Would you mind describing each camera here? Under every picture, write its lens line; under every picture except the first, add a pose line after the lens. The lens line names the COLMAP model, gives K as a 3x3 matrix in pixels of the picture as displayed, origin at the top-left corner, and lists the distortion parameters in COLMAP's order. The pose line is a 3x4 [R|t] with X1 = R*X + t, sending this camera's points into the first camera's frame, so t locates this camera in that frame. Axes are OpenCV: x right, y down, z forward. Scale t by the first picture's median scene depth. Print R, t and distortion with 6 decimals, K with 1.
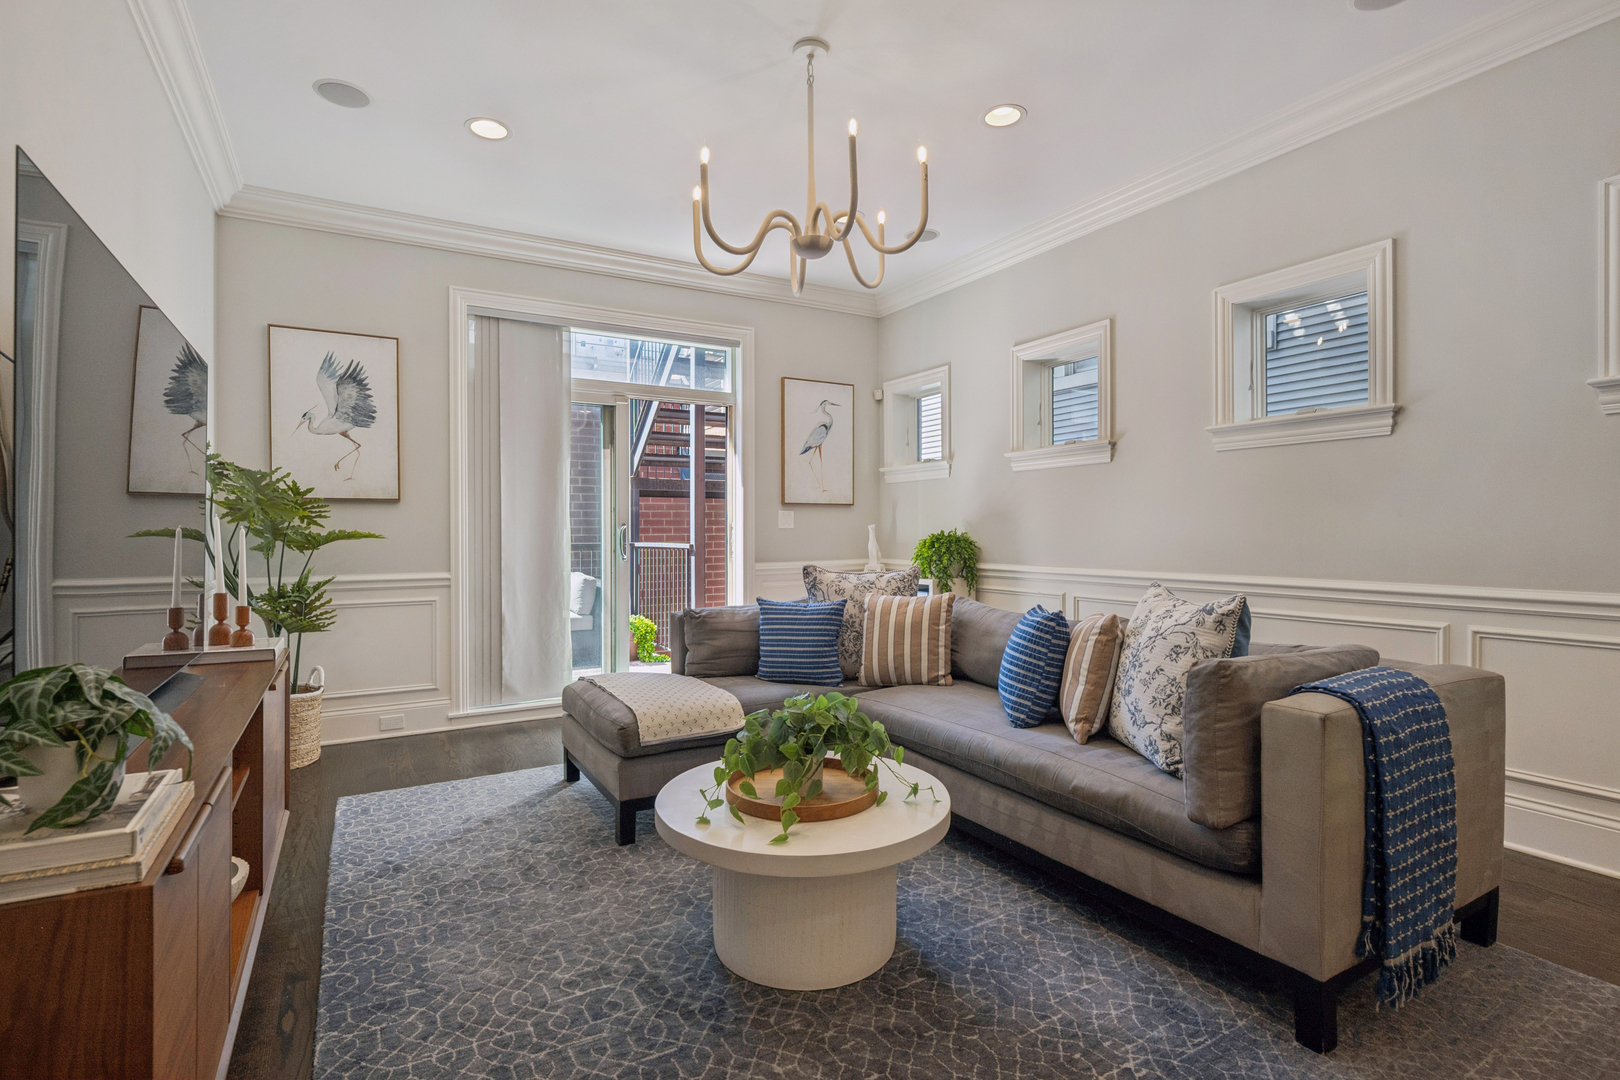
lens RADIAL K [[776.8, 0, 810.5], [0, 776.8, 540.7], [0, 0, 1]] dist [-0.003702, -0.000204]
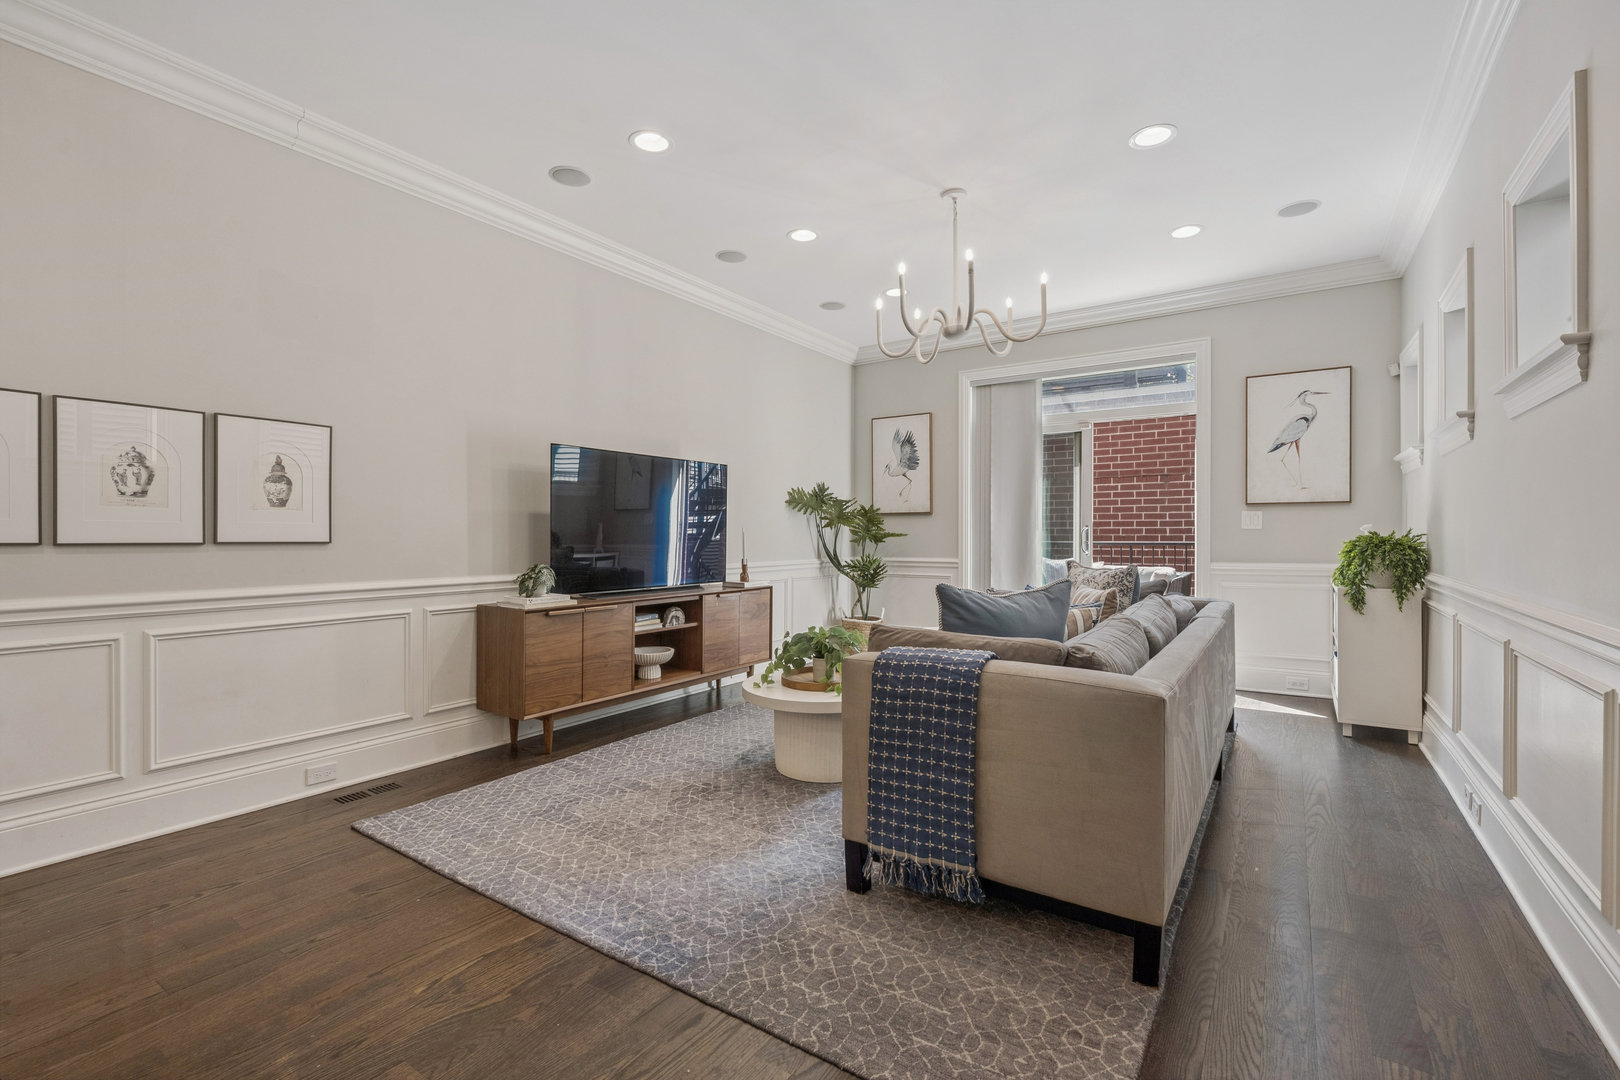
lens RADIAL K [[712.4, 0, 811.7], [0, 712.4, 539.4], [0, 0, 1]] dist [-0.001995, -0.000246]
pose [[0.433708, 0.010499, -0.900992, 0.717335], [-0.009669, 0.999929, 0.006997, -0.004466], [0.901002, 0.005677, 0.433778, 0.134773]]
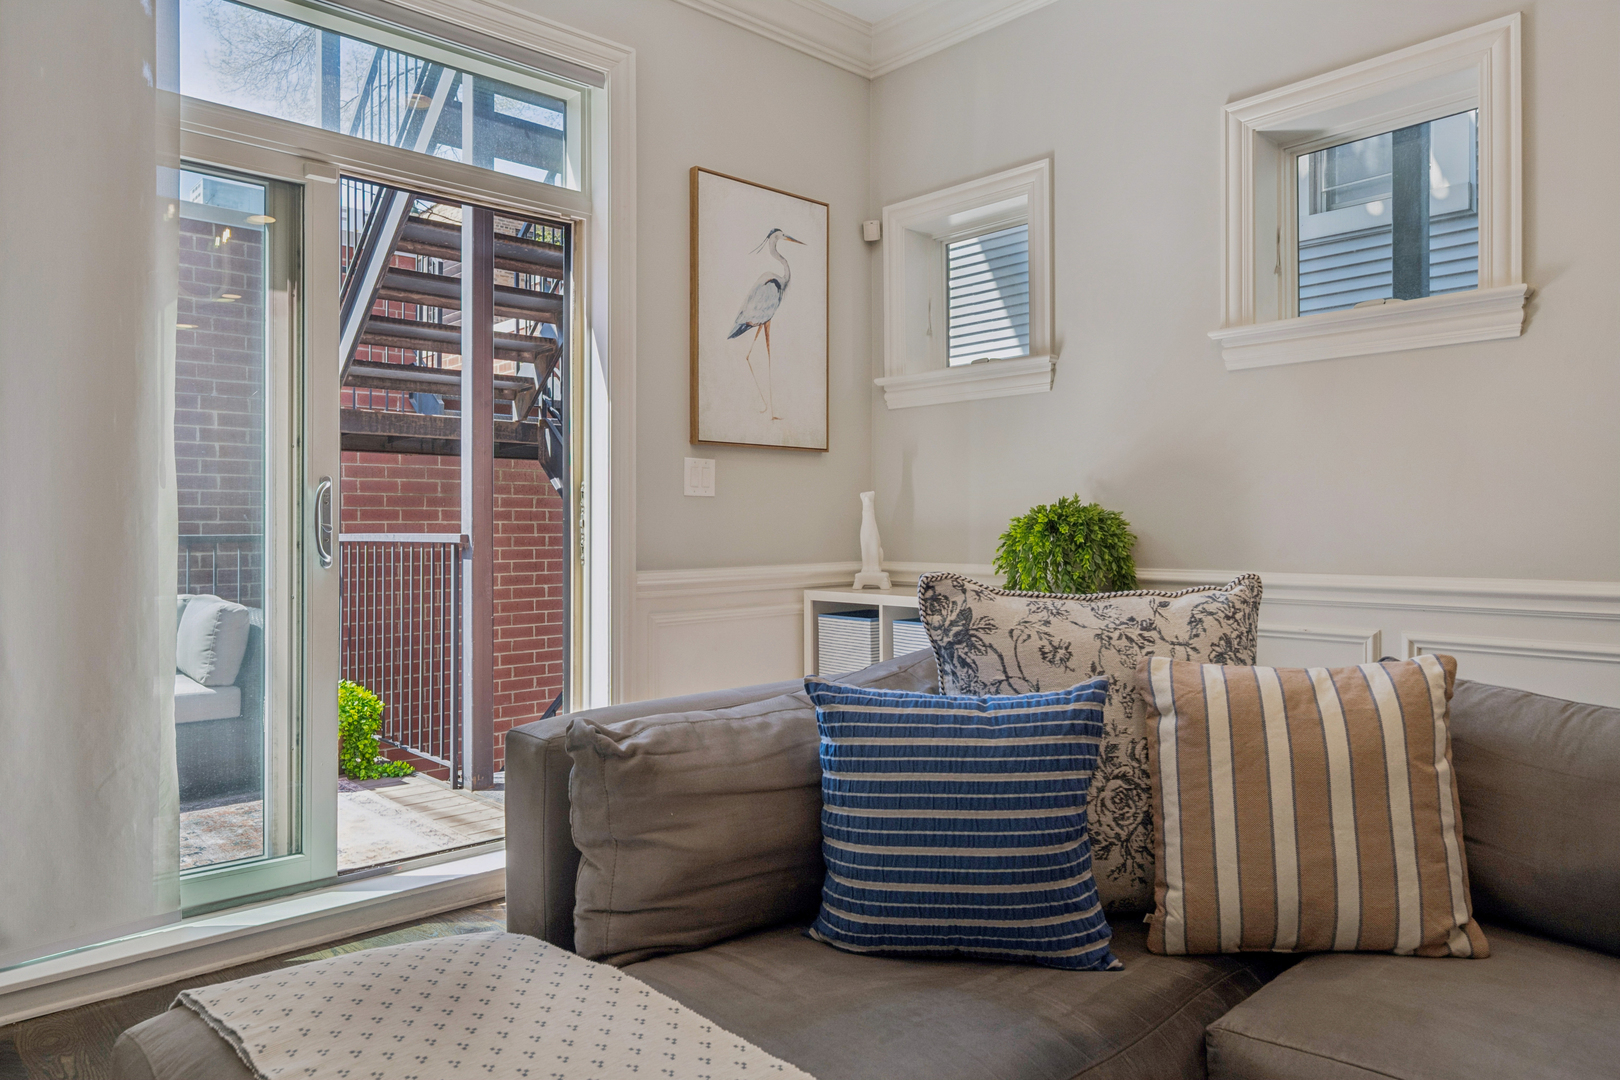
lens RADIAL K [[1059.4, 0, 809.8], [0, 1059.4, 525.8], [0, 0, 1]] dist [0.004512, 0.001263]
pose [[0.976431, 0.001896, 0.215821, -0.136442], [0.001354, 0.999888, -0.014912, 0.014998], [-0.215825, 0.014853, 0.976319, 0.490983]]
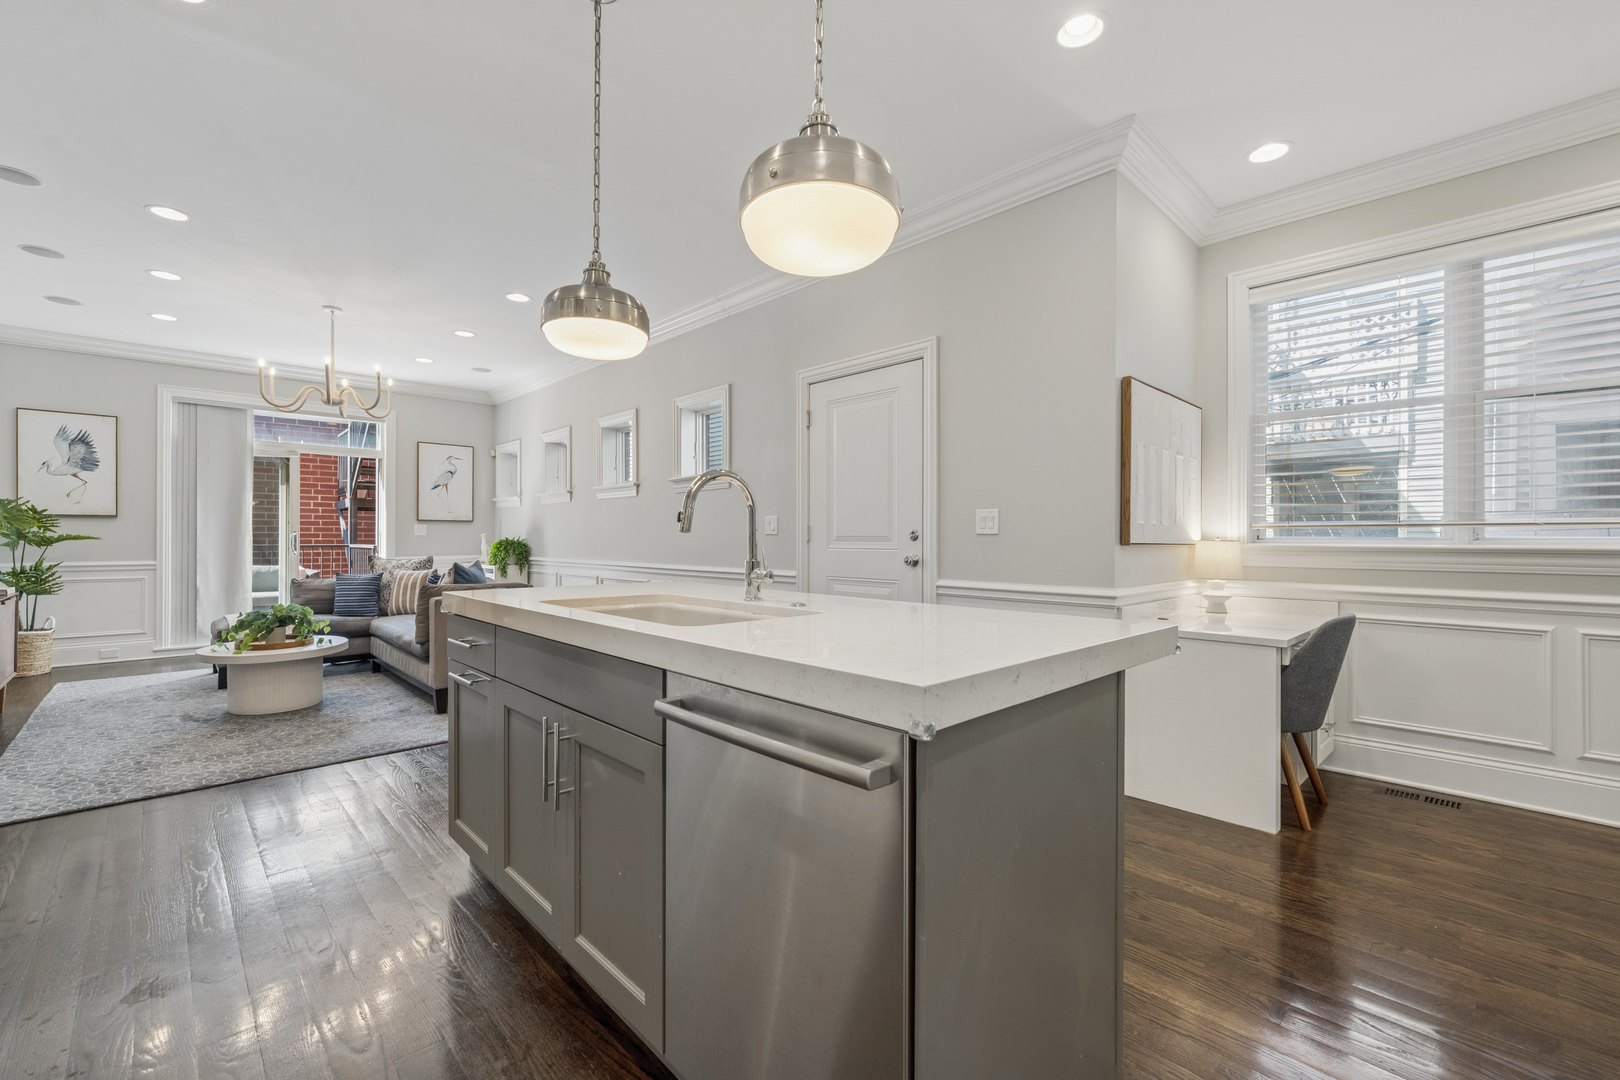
lens RADIAL K [[677.9, 0, 809.1], [0, 677.9, 539.8], [0, 0, 1]] dist [-0.001377, -0.000130]
pose [[0.972033, 0.007118, 0.234737, 0.557698], [-0.004821, 0.999935, -0.010355, 0.005267], [-0.234796, 0.008934, 0.972004, -0.731102]]
